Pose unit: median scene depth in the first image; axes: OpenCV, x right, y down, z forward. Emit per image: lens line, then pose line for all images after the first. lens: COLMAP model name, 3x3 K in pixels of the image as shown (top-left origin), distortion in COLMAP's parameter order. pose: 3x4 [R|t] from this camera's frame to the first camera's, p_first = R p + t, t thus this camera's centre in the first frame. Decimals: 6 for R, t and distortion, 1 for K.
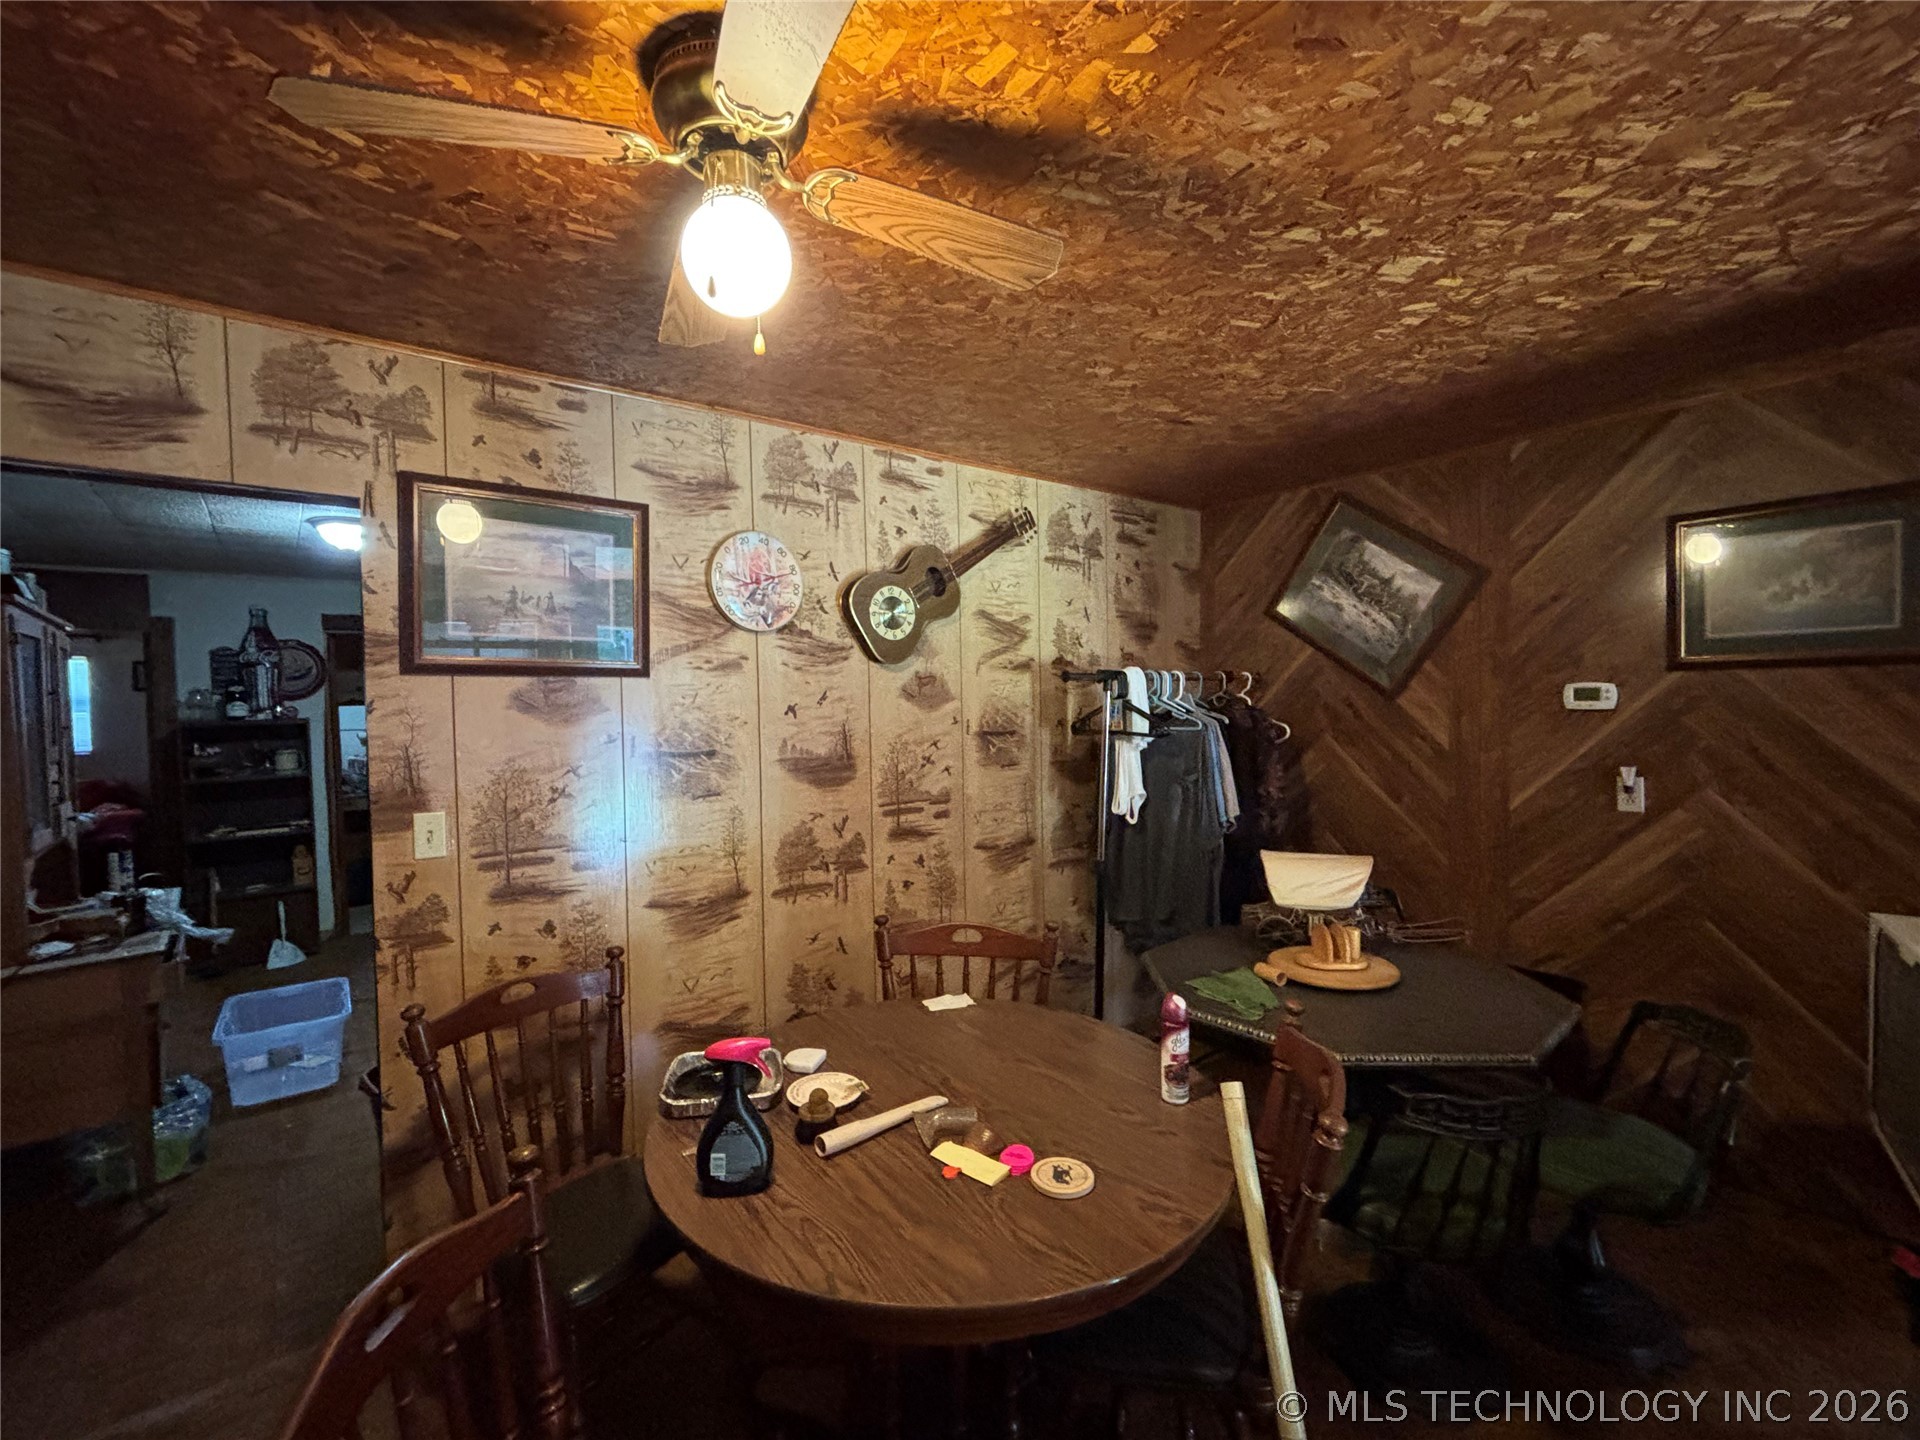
lens RADIAL K [[844.1, 0, 954.7], [0, 844.1, 722.0], [0, 0, 1]] dist [0.002913, 0.000385]
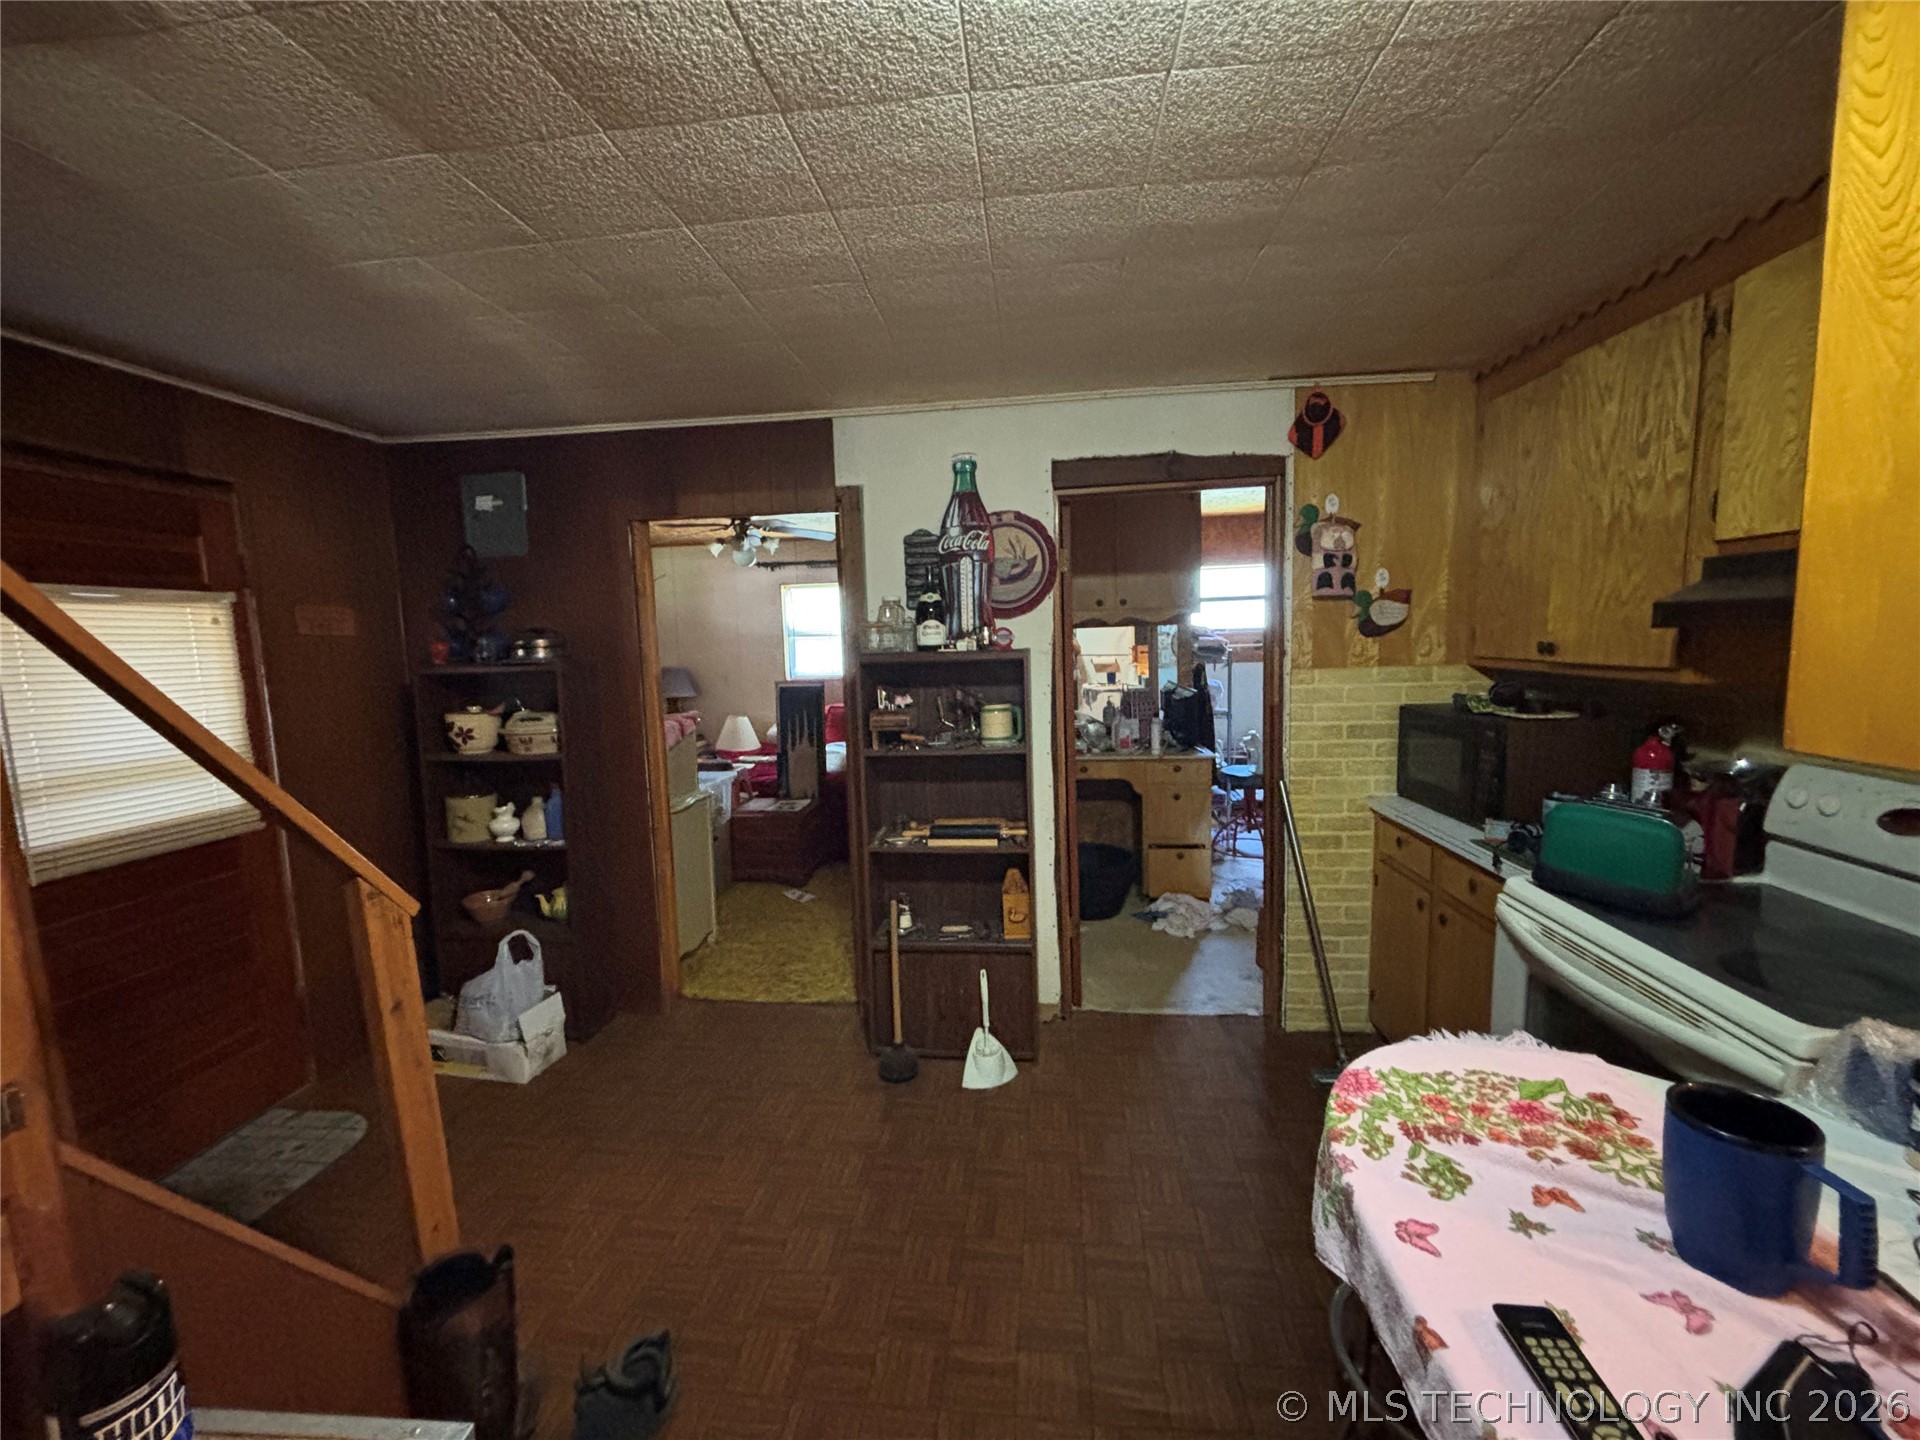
lens RADIAL K [[771.9, 0, 968.7], [0, 771.9, 713.6], [0, 0, 1]] dist [0.003352, -0.001407]
pose [[0.716286, 0.070129, -0.694274, -0.442294], [-0.008120, 0.995707, 0.092199, -0.008770], [0.697759, -0.060403, 0.713781, 0.616084]]
